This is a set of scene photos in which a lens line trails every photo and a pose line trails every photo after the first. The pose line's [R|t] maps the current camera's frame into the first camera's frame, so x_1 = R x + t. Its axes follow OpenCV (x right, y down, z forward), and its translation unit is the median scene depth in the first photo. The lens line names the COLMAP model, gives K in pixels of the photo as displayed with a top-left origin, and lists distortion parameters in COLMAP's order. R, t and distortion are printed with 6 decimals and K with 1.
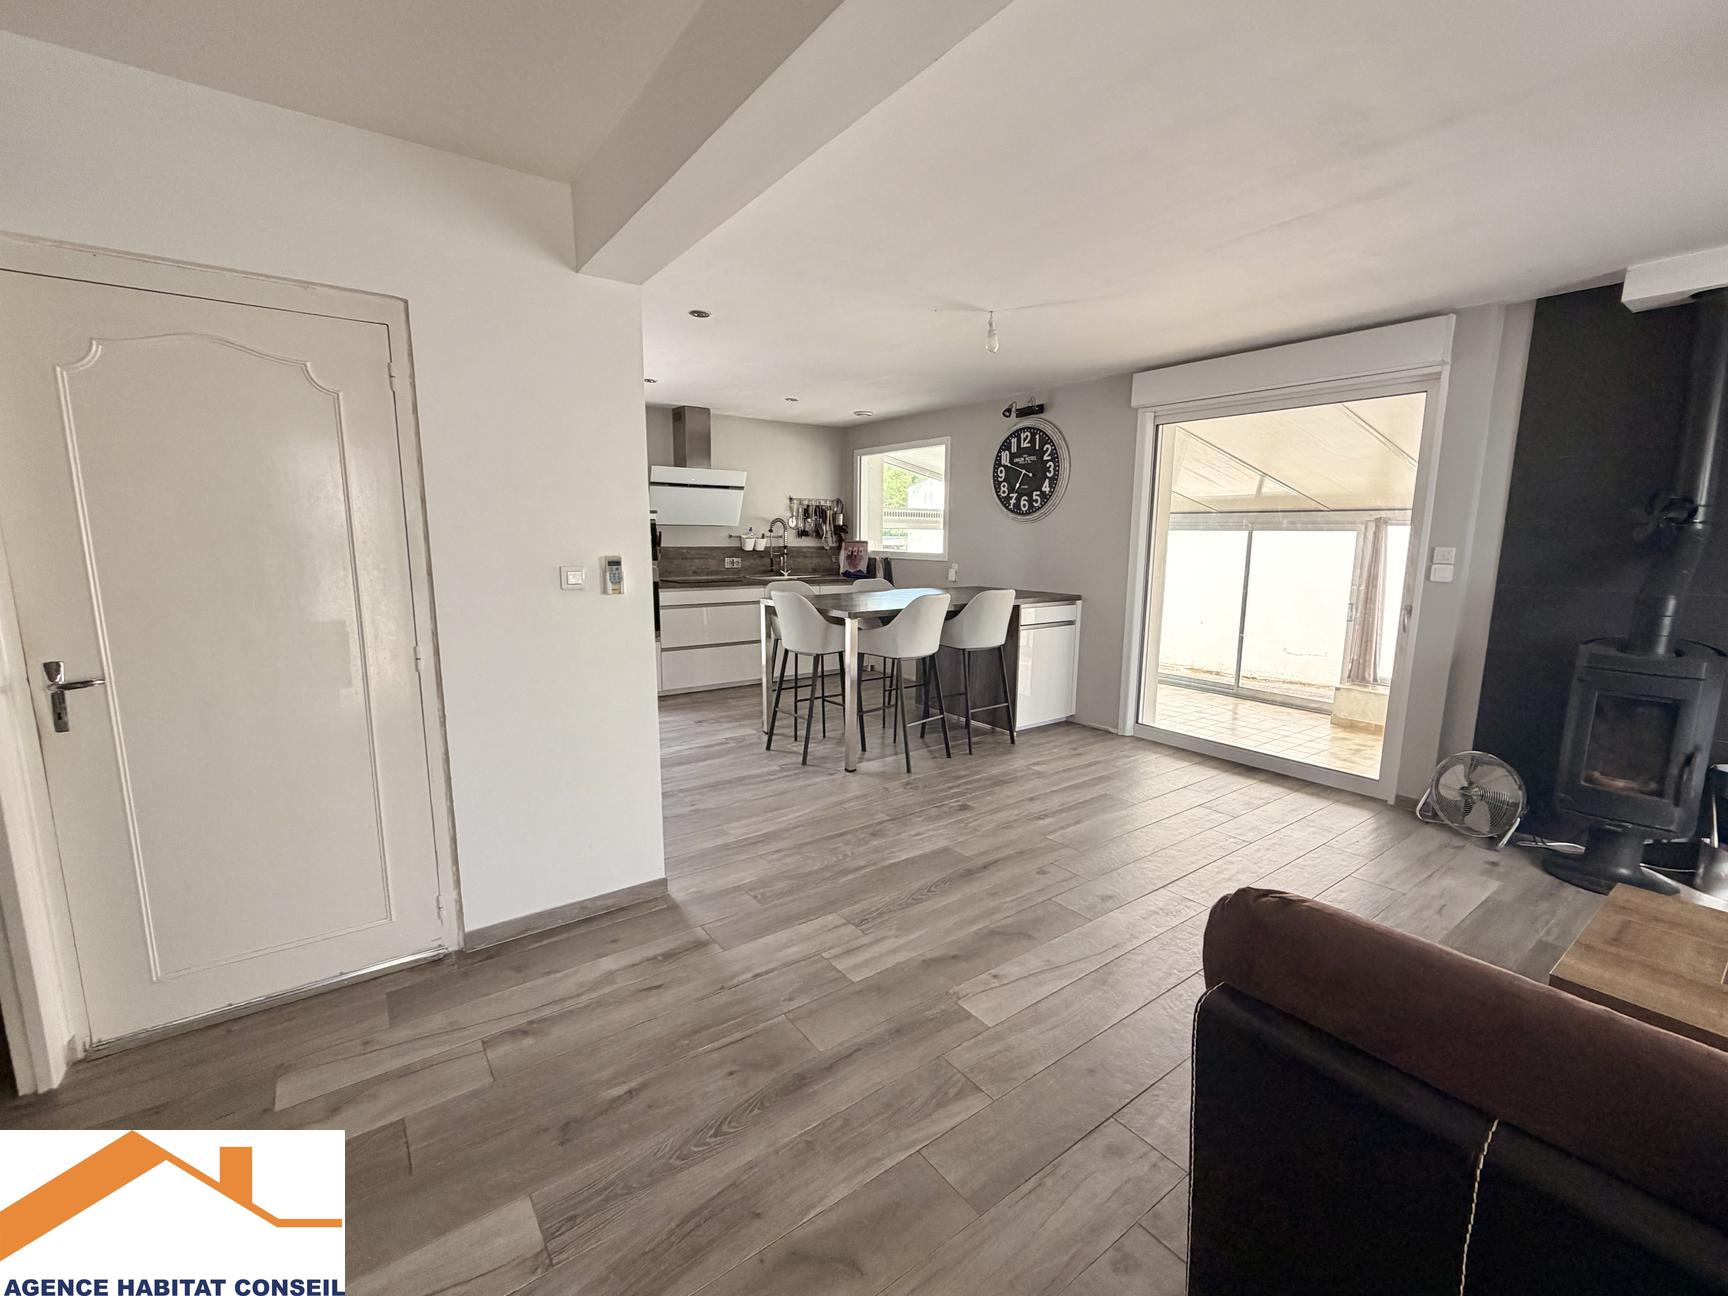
lens RADIAL K [[733.7, 0, 864.0], [0, 733.7, 648.0], [0, 0, 1]] dist [-0.000295, -0.000086]
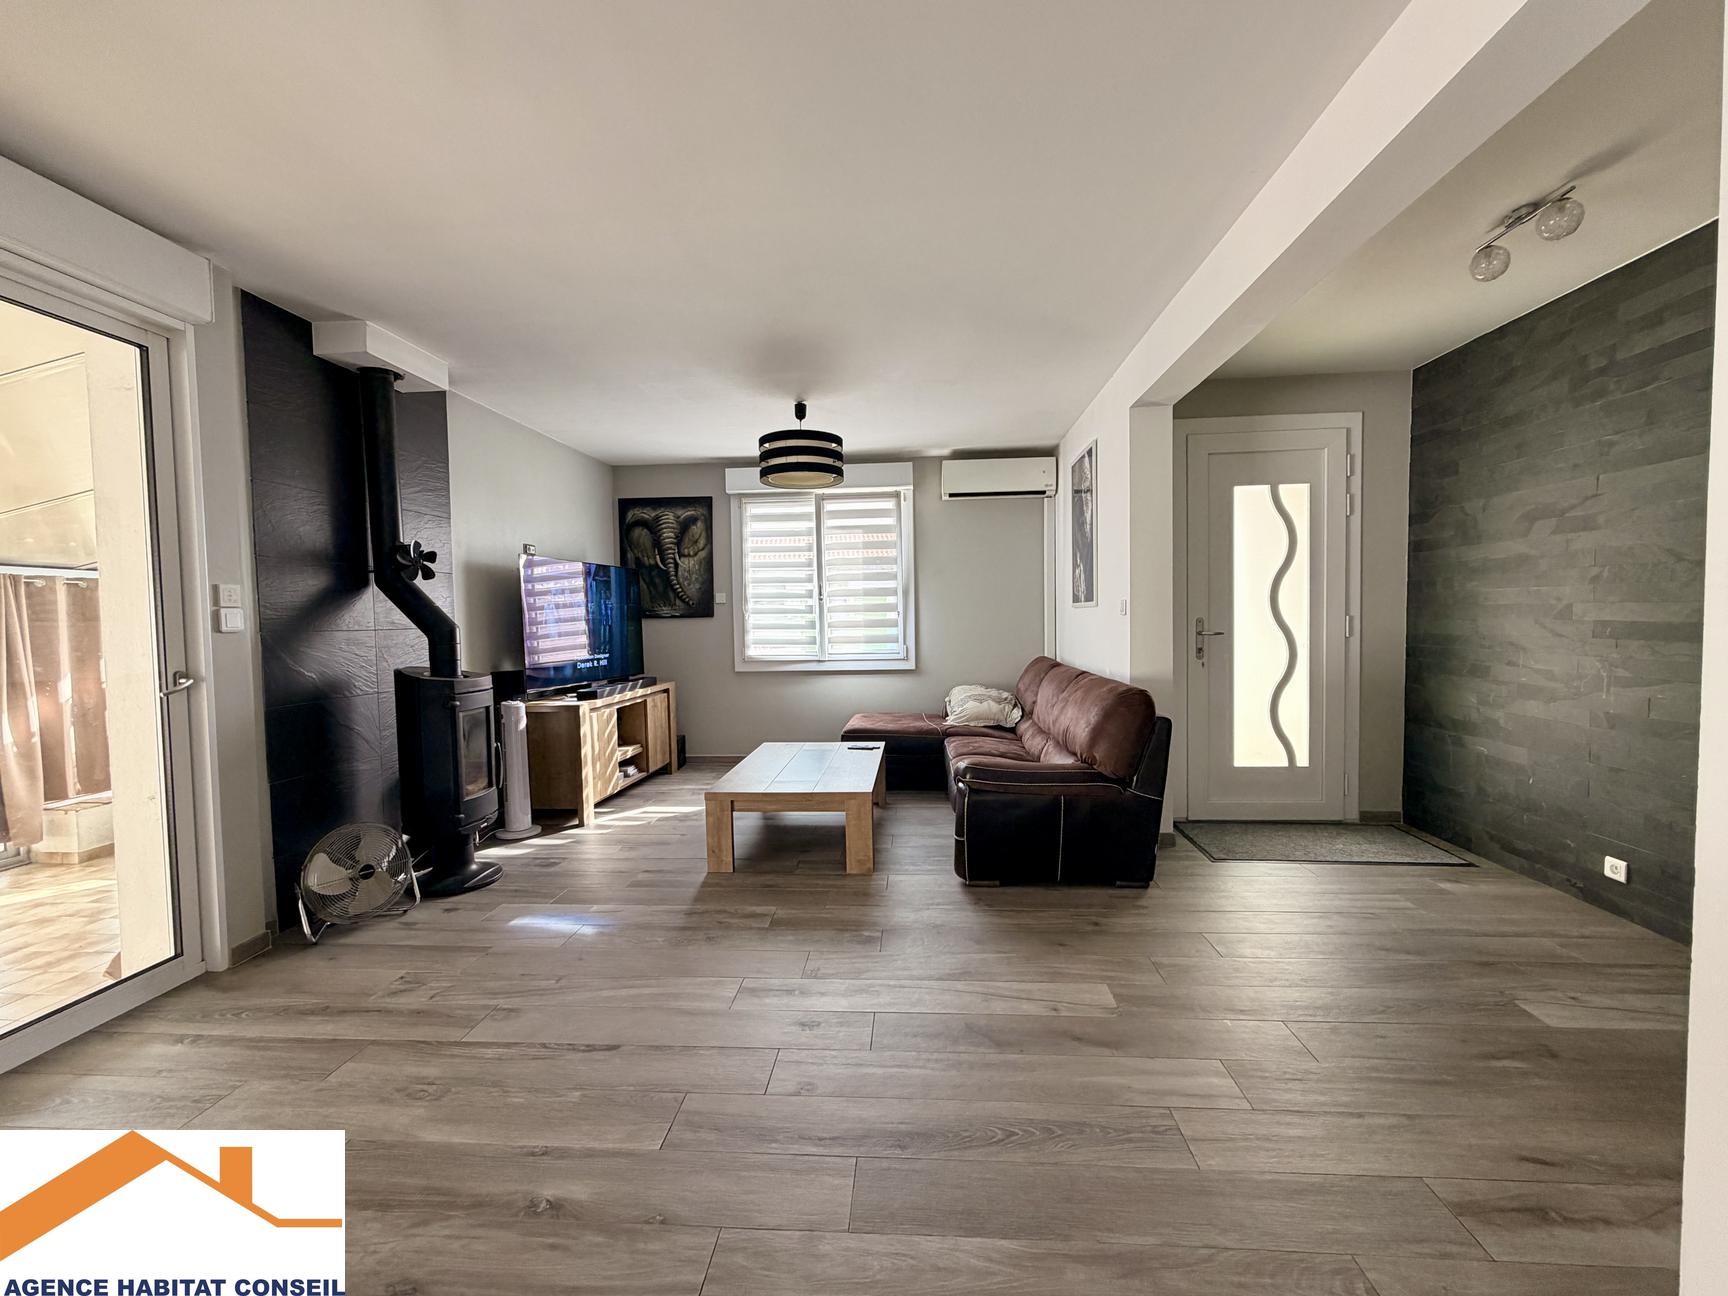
lens RADIAL K [[733.7, 0, 864.0], [0, 733.7, 648.0], [0, 0, 1]] dist [-0.000295, -0.000086]
pose [[-0.760996, -0.021405, 0.648404, -0.099106], [0.112405, 0.979989, 0.164275, -0.080324], [-0.638945, 0.197896, -0.743362, 0.738192]]
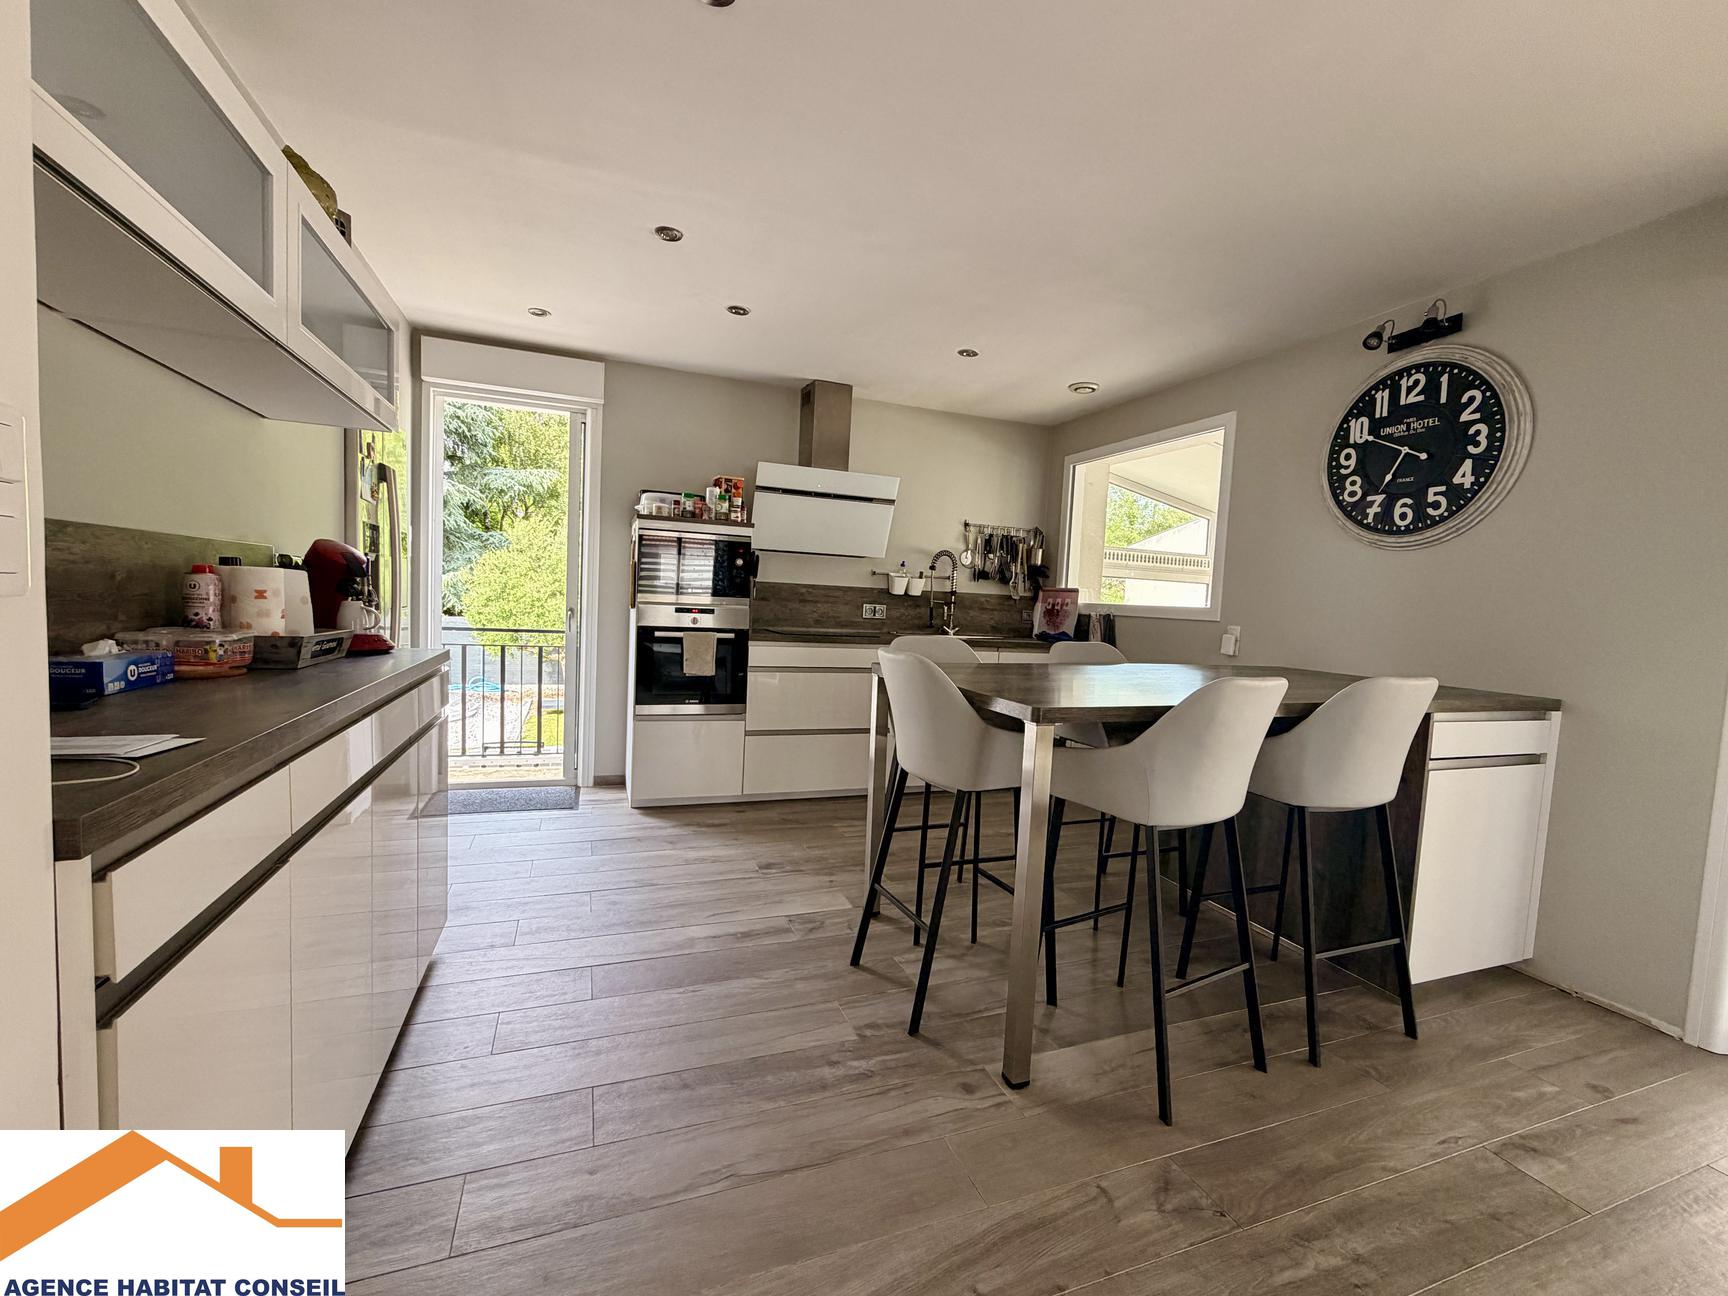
lens RADIAL K [[733.7, 0, 864.0], [0, 733.7, 648.0], [0, 0, 1]] dist [-0.000295, -0.000086]
pose [[0.962462, 0.055747, -0.265631, -0.003085], [-0.080305, 0.993351, -0.082497, -0.029600], [0.259266, 0.100731, 0.960539, 0.415579]]
